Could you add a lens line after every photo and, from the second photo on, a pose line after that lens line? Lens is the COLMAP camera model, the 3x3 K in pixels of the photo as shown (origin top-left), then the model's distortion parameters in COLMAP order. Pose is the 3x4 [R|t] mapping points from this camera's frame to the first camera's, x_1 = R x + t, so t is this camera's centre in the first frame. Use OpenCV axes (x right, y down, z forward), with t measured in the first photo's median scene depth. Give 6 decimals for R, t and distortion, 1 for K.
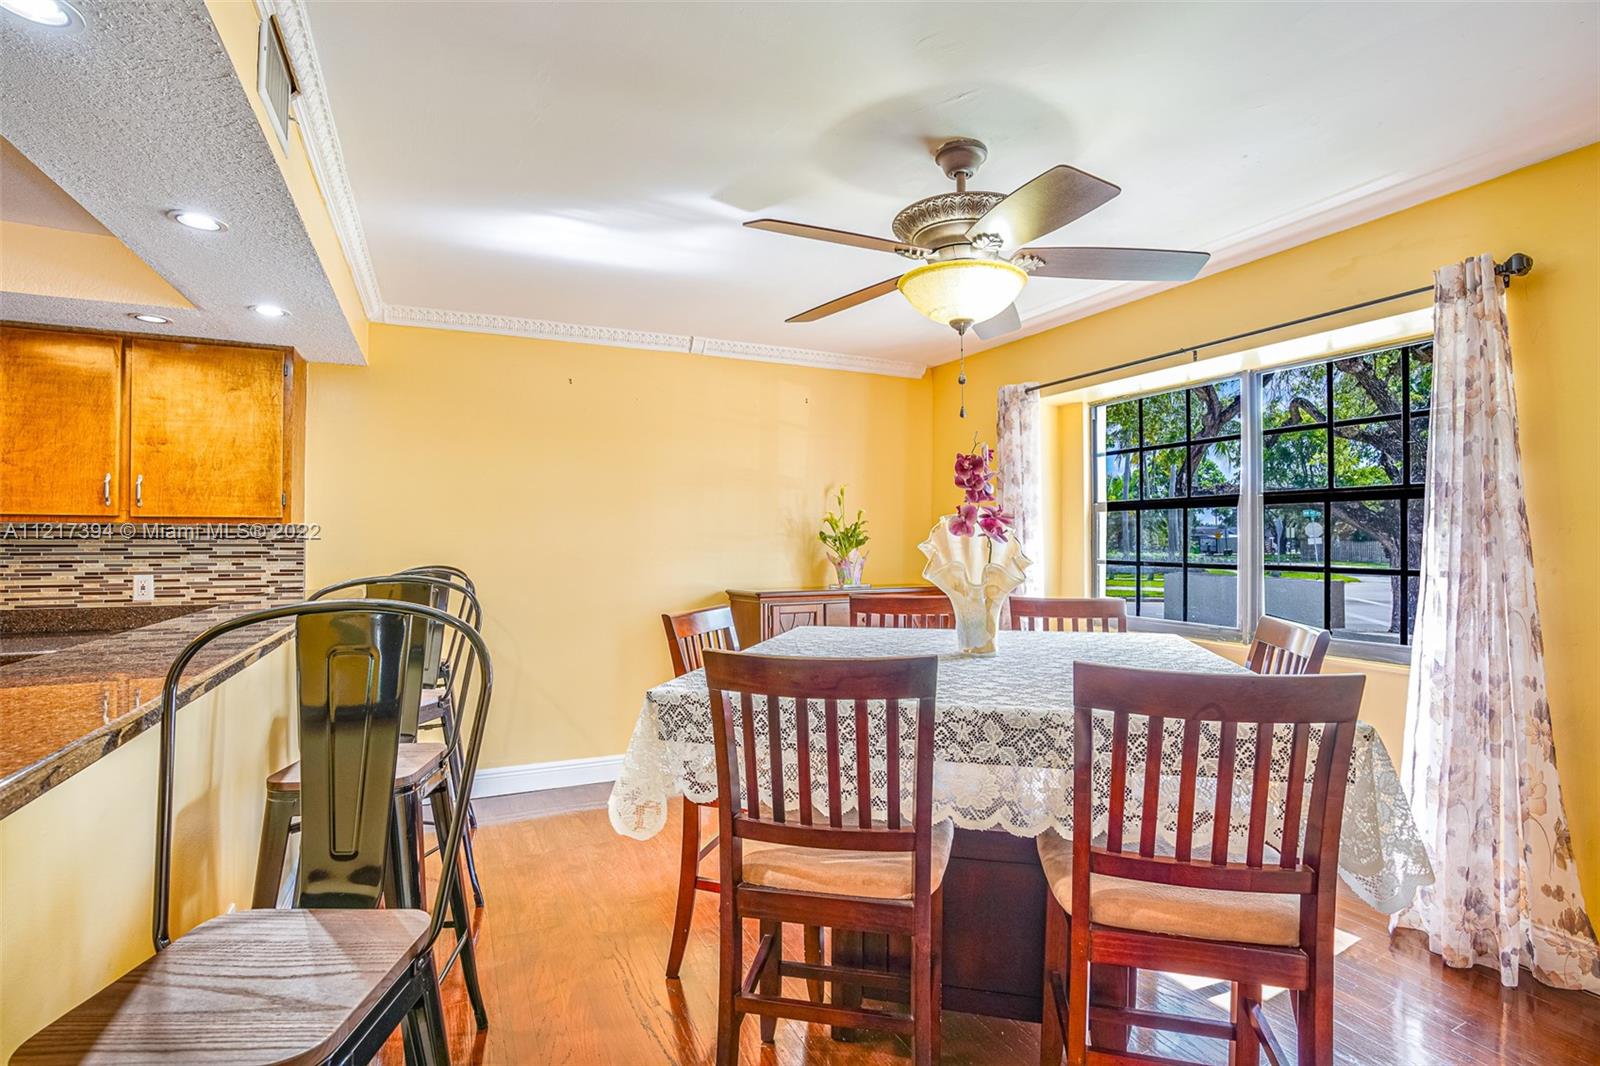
lens RADIAL K [[749.3, 0, 794.0], [0, 749.3, 530.0], [0, 0, 1]] dist [-0.059823, 0.022185]
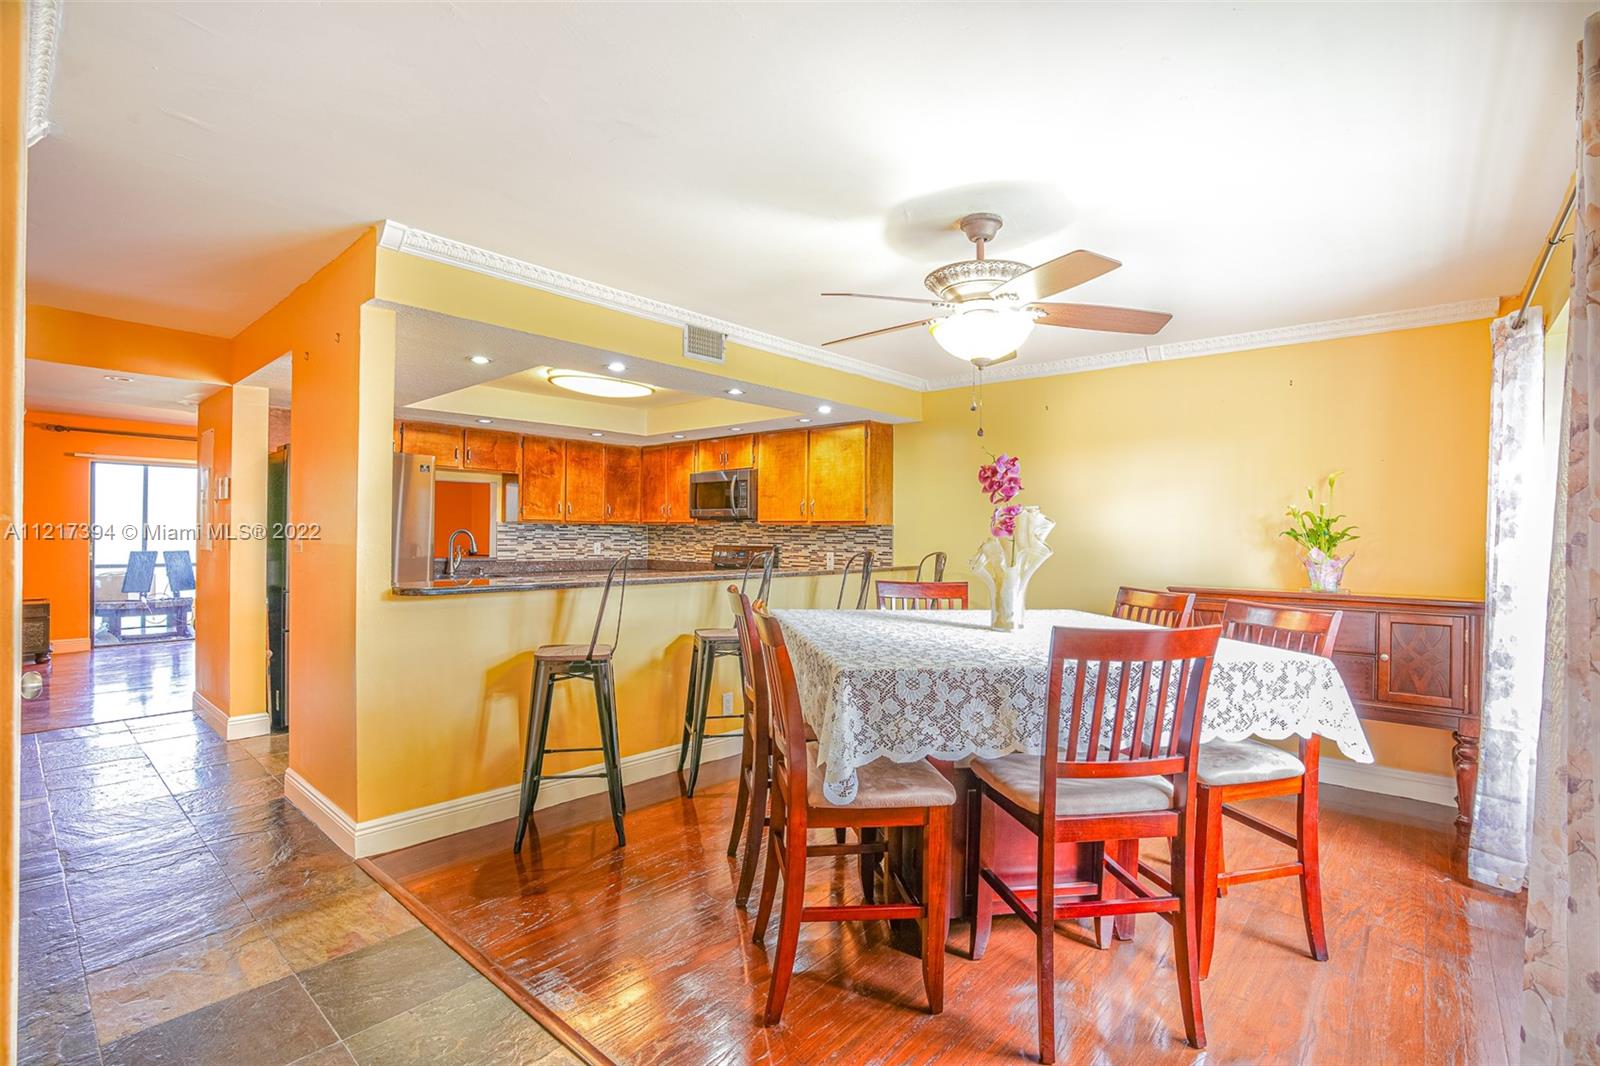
lens RADIAL K [[749.3, 0, 799.4], [0, 749.3, 537.6], [0, 0, 1]] dist [-0.059823, 0.022185]
pose [[0.402868, 0.009004, -0.915214, 0.878259], [0.003847, 0.999926, 0.011531, 0.001825], [0.915250, -0.008166, 0.402803, 0.151886]]
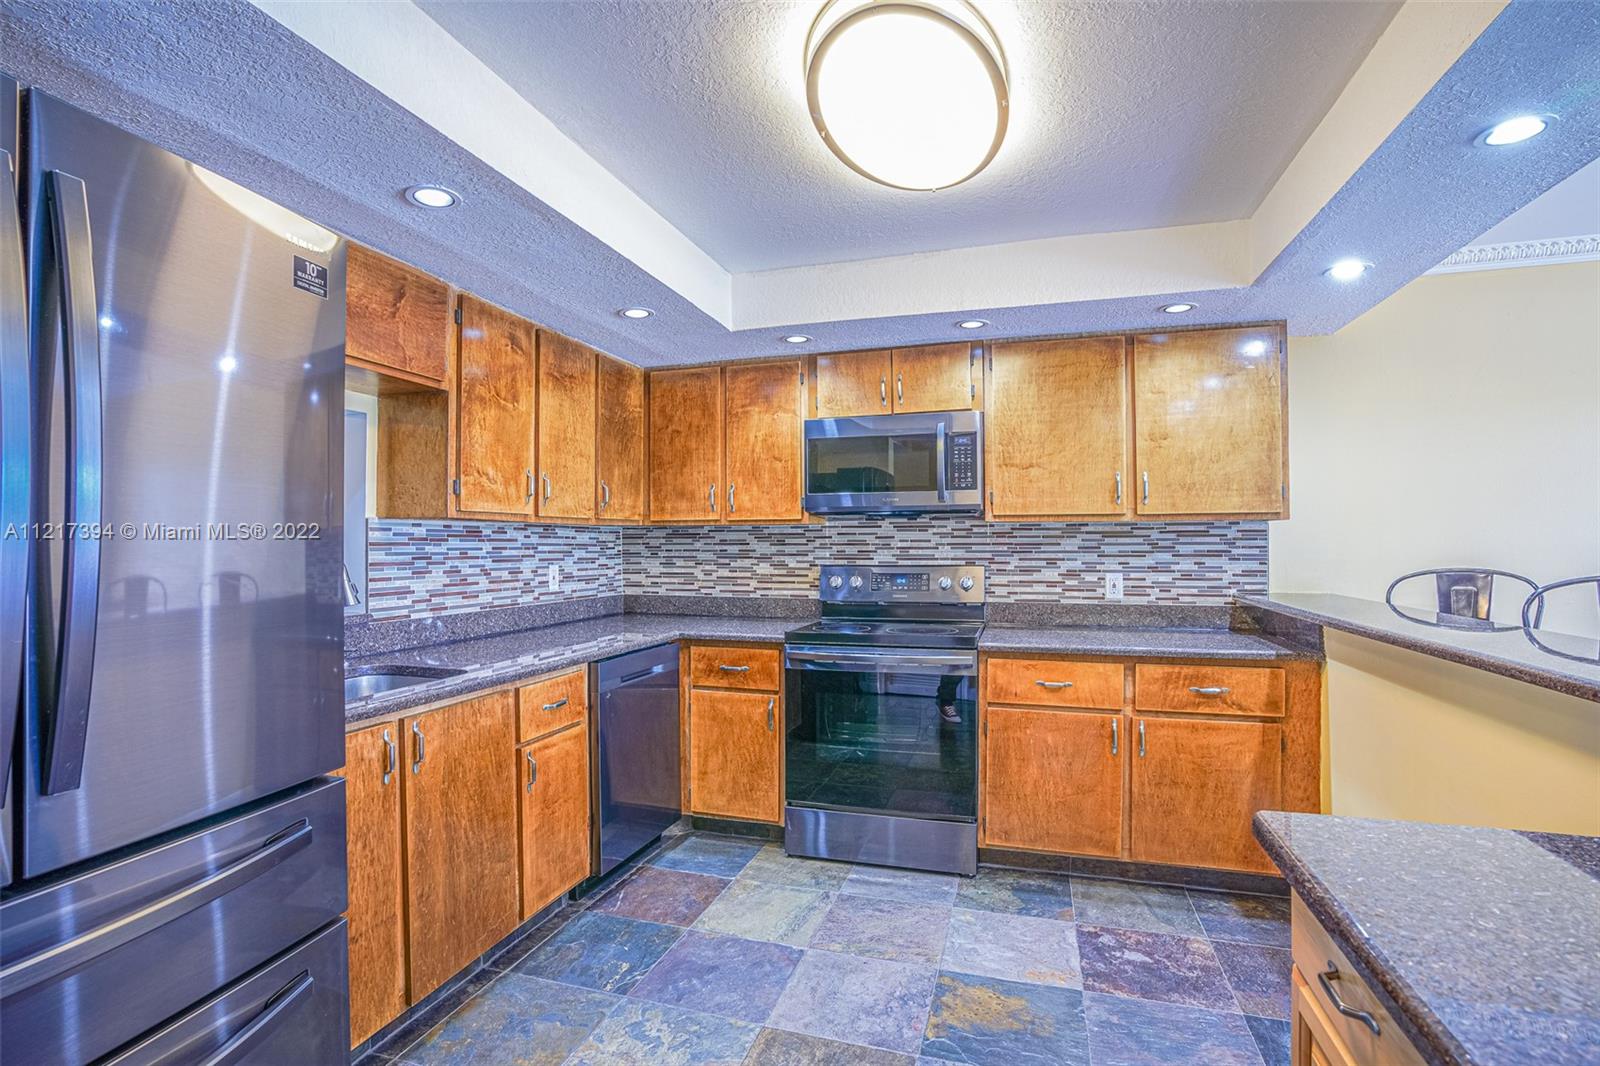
lens RADIAL K [[749.3, 0, 783.3], [0, 749.3, 534.7], [0, 0, 1]] dist [-0.059823, 0.022185]
pose [[0.742086, -0.009570, -0.670236, -0.572034], [0.014445, 0.999894, 0.001716, 0.000445], [0.670148, -0.010955, 0.742146, -0.073909]]
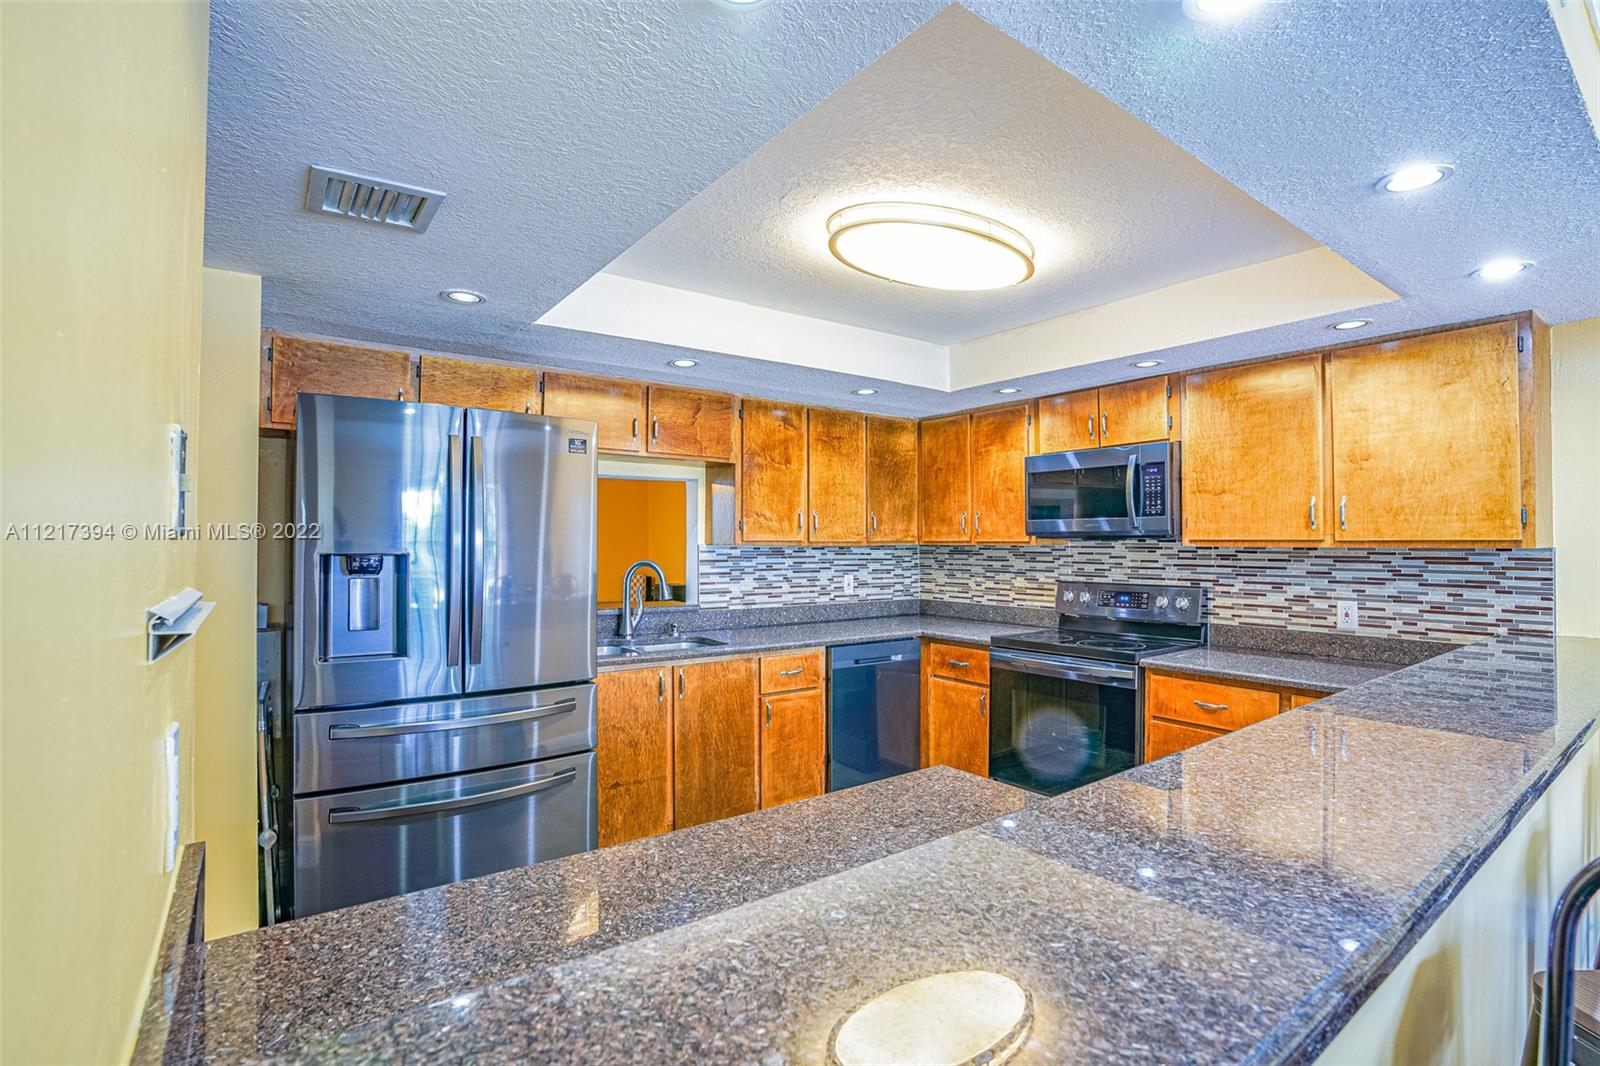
lens RADIAL K [[749.3, 0, 805.5], [0, 749.3, 536.0], [0, 0, 1]] dist [-0.059823, 0.022185]
pose [[0.214015, -0.007079, -0.976805, -0.132502], [0.015364, 0.999874, -0.003880, -0.030280], [0.976710, -0.014178, 0.214097, 0.120153]]
